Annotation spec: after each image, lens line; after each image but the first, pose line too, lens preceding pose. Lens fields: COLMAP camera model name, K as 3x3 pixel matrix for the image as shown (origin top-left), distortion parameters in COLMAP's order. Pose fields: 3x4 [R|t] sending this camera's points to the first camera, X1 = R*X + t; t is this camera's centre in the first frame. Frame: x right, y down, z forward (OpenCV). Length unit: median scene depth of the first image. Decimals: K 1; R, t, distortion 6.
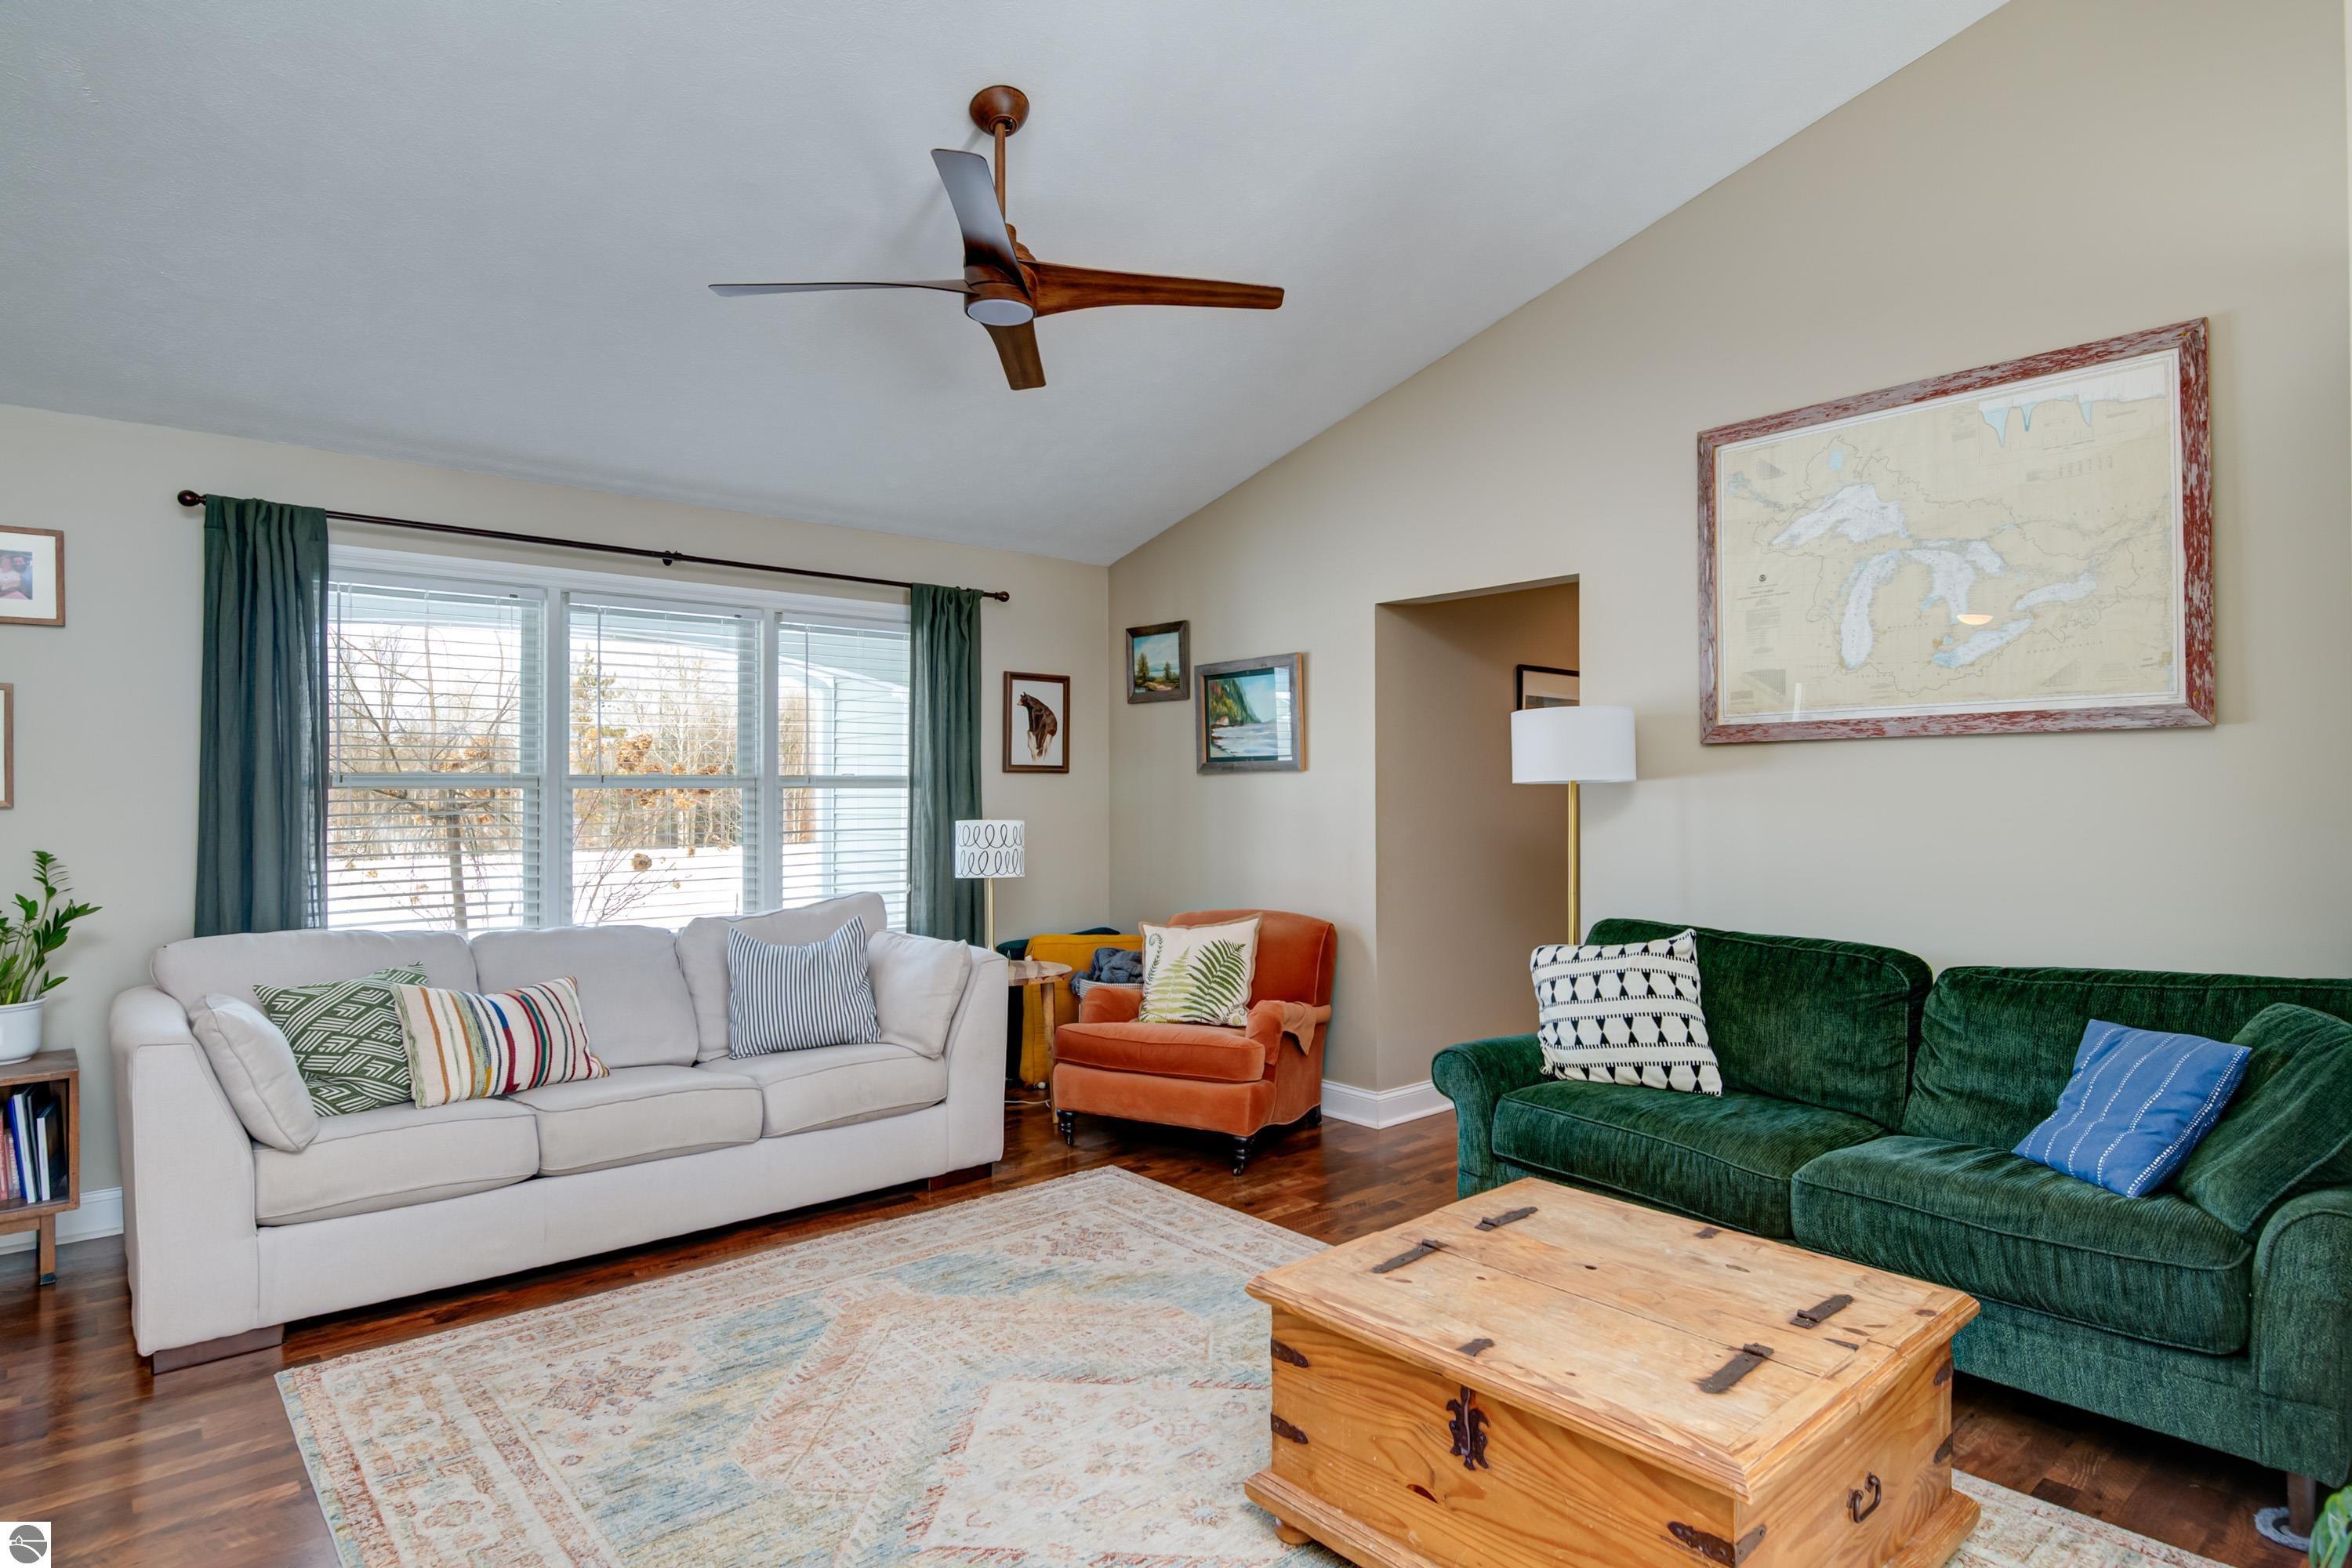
lens RADIAL K [[1256.5, 0, 1195.4], [0, 1256.5, 776.3], [0, 0, 1]] dist [0.007888, -0.005836]
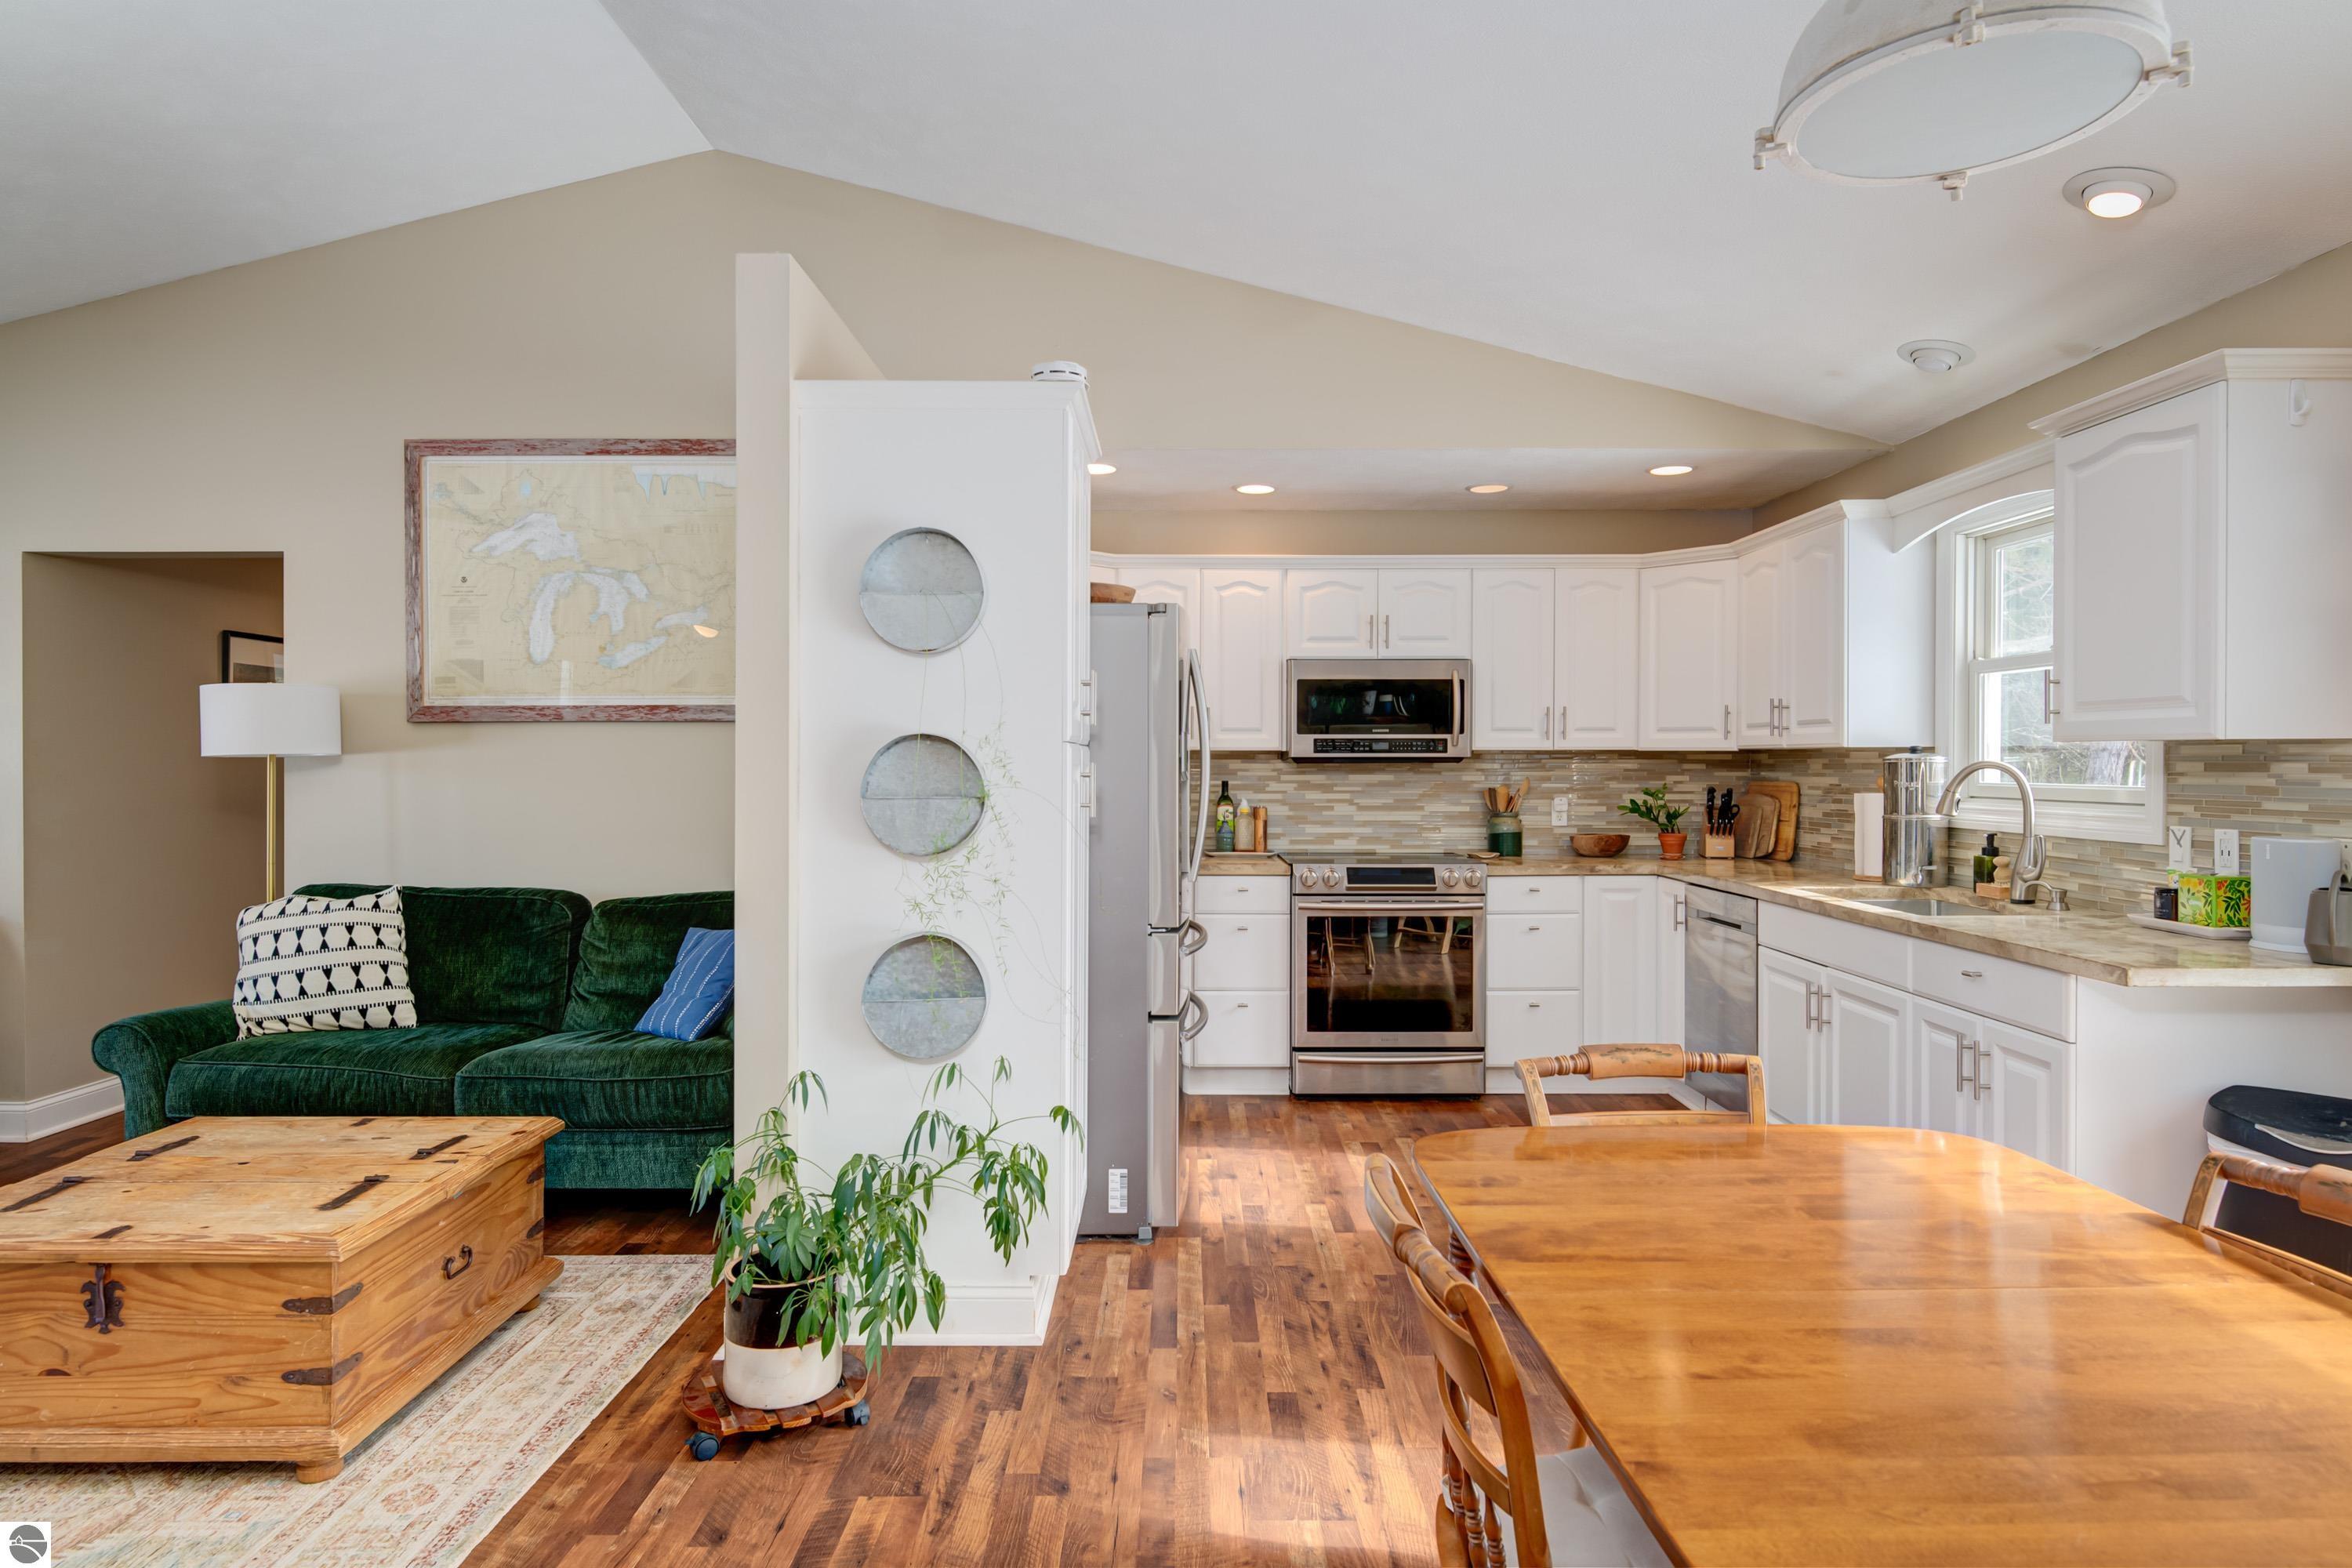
lens RADIAL K [[1308.0, 0, 1172.7], [0, 1308.0, 778.2], [0, 0, 1]] dist [0.012842, -0.007559]
pose [[0.661160, -0.006121, 0.750220, -0.023783], [-0.011495, 0.999767, 0.018288, -0.005696], [-0.750157, -0.020715, 0.660935, -0.301857]]
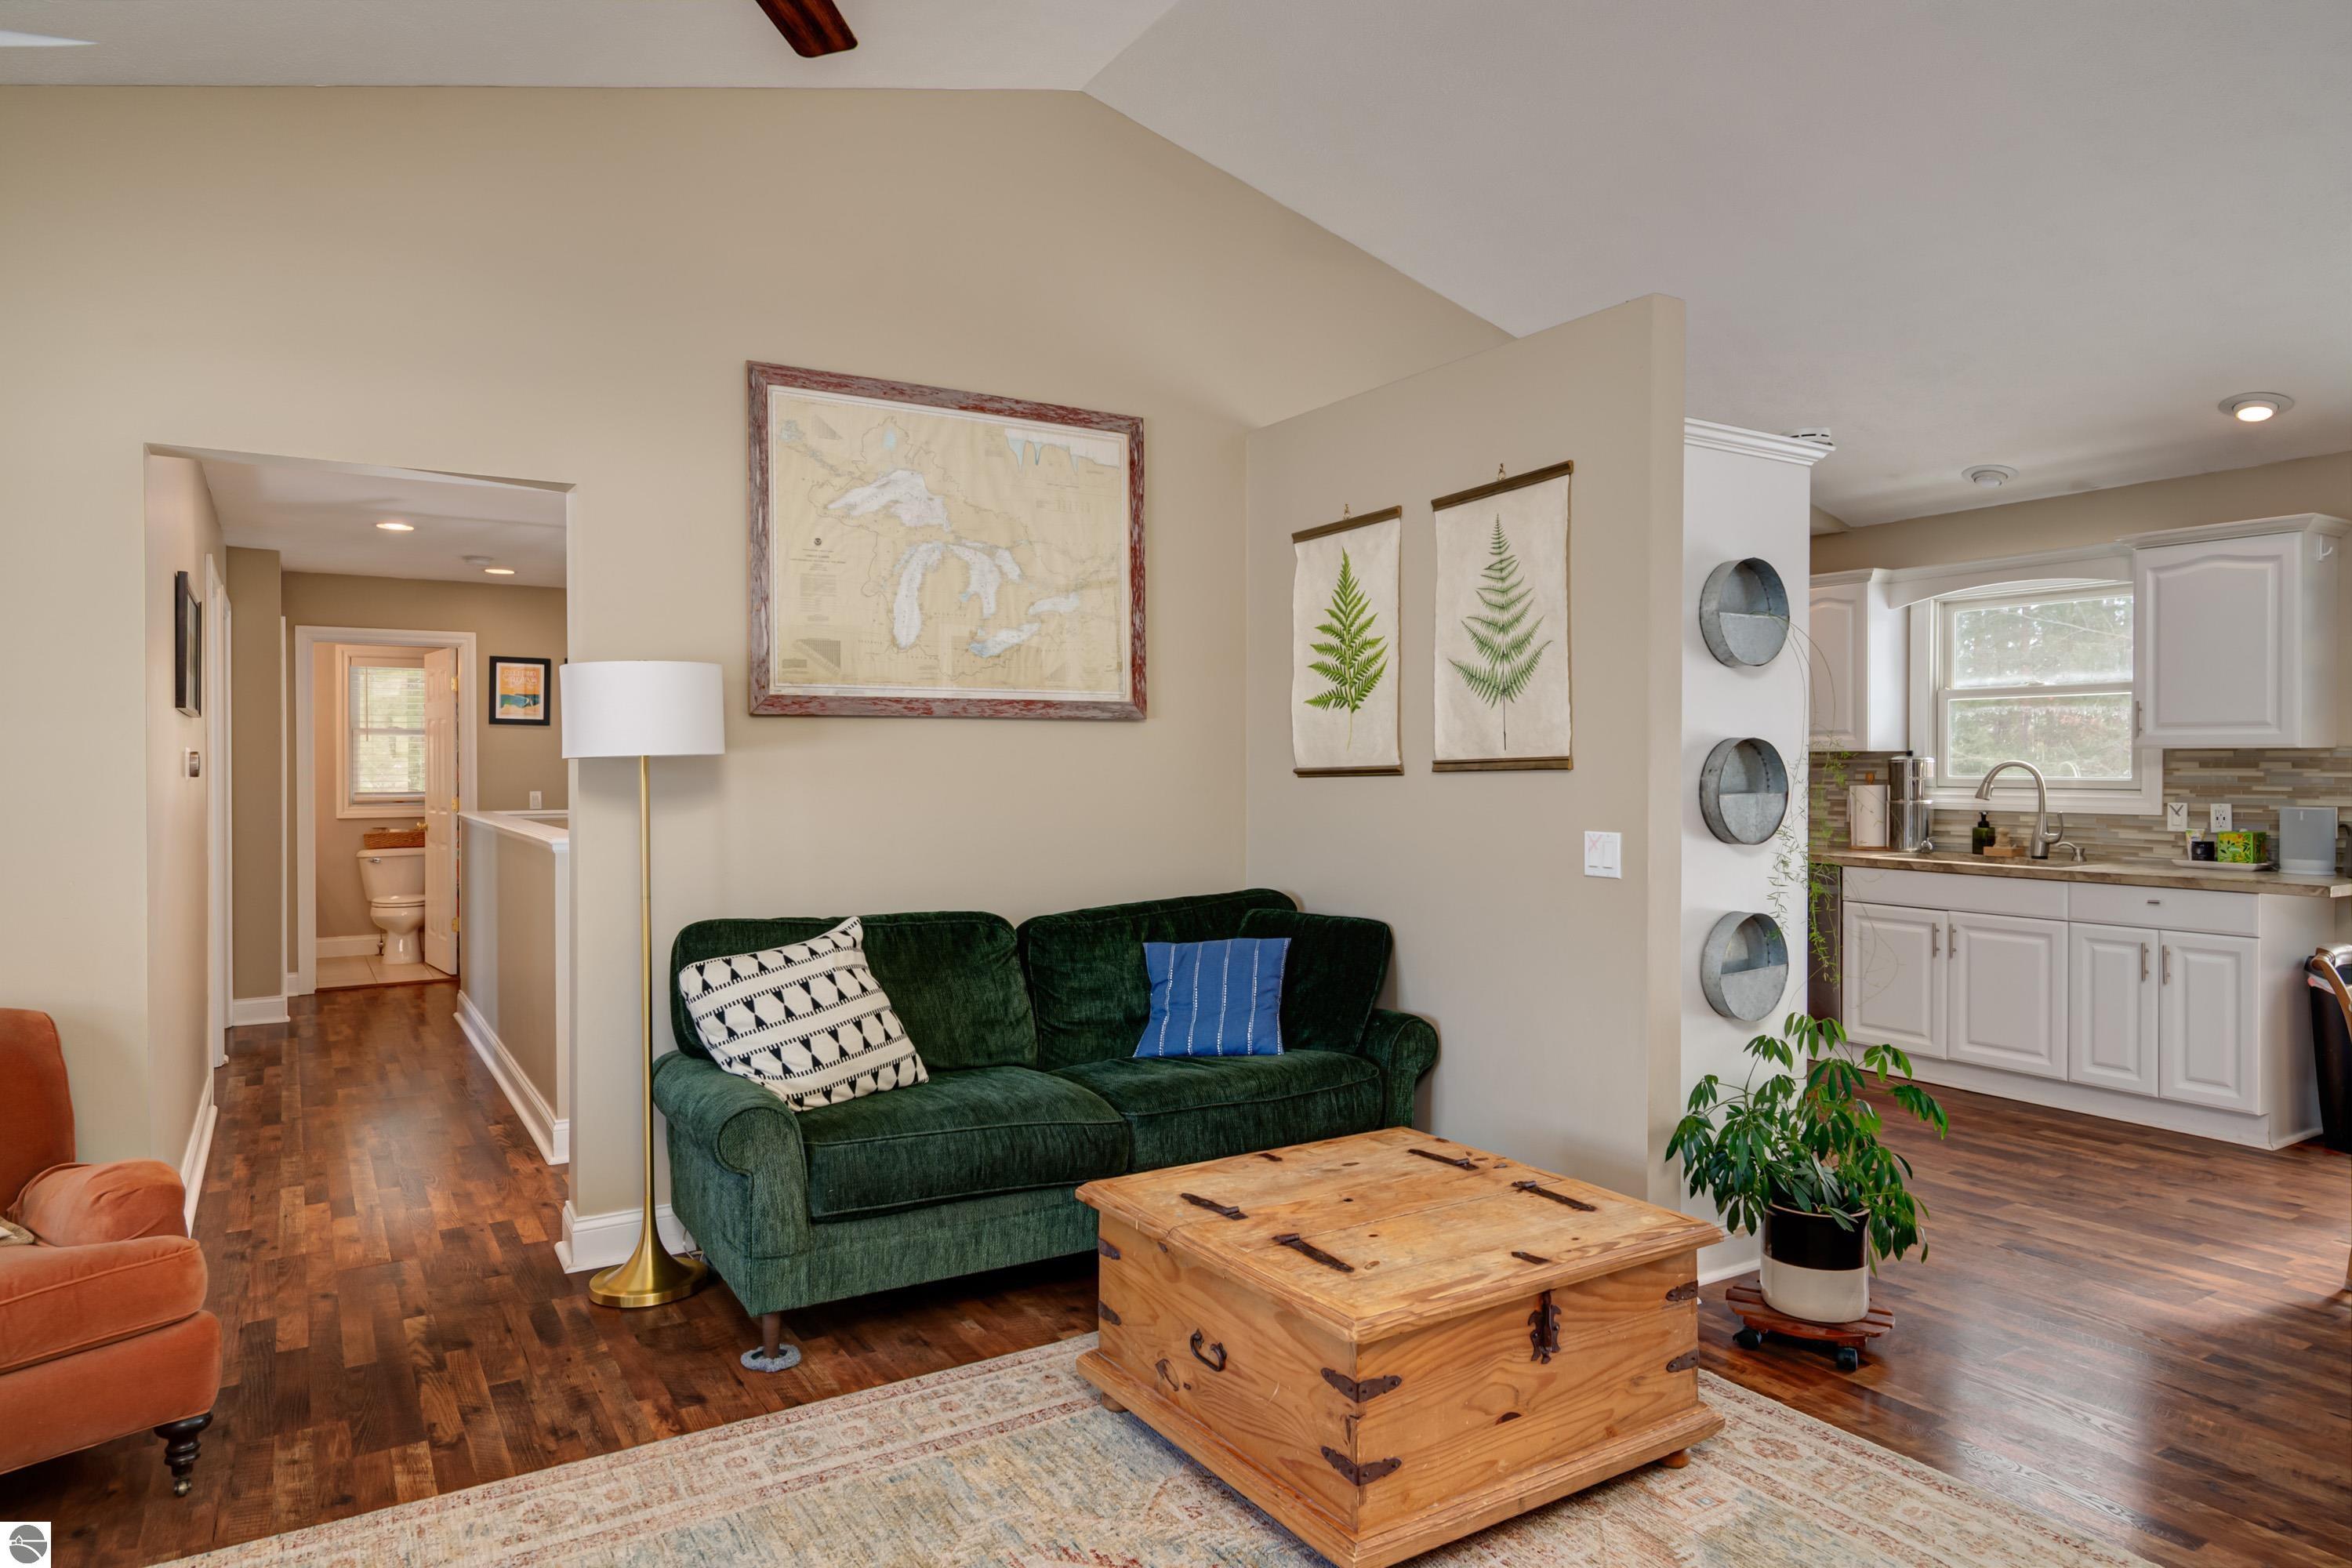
lens RADIAL K [[1393.5, 0, 1189.8], [0, 1393.5, 772.0], [0, 0, 1]] dist [0.011306, -0.008754]
pose [[0.170815, -0.003192, 0.985298, -0.568406], [-0.011309, 0.999923, 0.005200, 0.006957], [-0.985238, -0.012031, 0.170765, 0.583535]]
